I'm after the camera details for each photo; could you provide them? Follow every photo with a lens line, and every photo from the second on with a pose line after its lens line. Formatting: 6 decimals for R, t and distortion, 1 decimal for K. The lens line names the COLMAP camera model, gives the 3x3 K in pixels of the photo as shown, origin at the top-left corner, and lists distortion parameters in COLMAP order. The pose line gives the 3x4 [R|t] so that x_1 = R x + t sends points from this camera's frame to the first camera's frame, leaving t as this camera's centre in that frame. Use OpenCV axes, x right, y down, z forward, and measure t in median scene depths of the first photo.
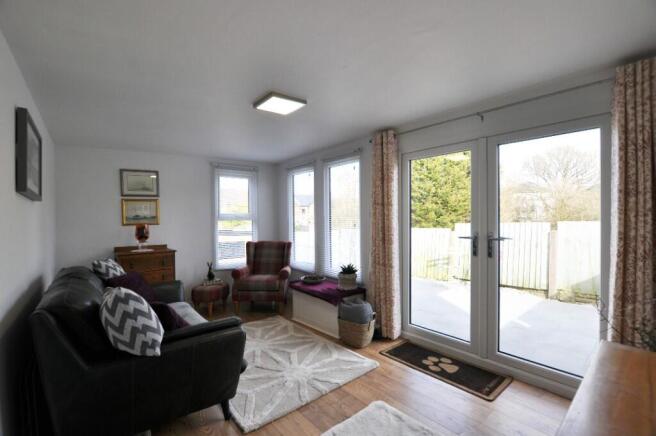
lens RADIAL K [[296.5, 0, 326.1], [0, 296.5, 219.3], [0, 0, 1]] dist [-0.001336, -0.000028]
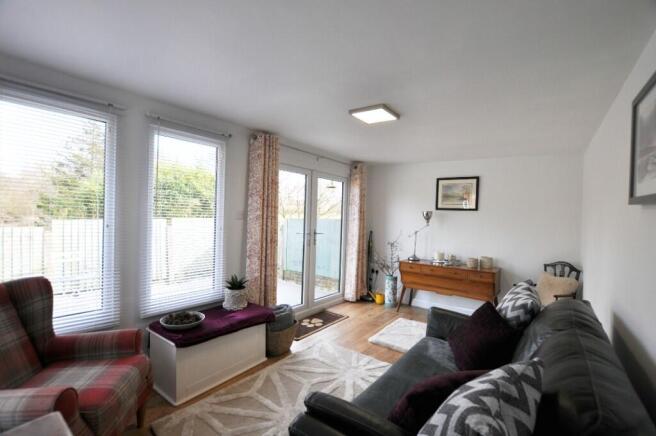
lens RADIAL K [[296.5, 0, 326.3], [0, 296.5, 219.5], [0, 0, 1]] dist [-0.001336, -0.000028]
pose [[-0.222485, -0.007587, 0.974907, -0.897117], [-0.021629, 0.999762, 0.002844, -0.013880], [-0.974696, -0.020454, -0.222596, 1.103379]]
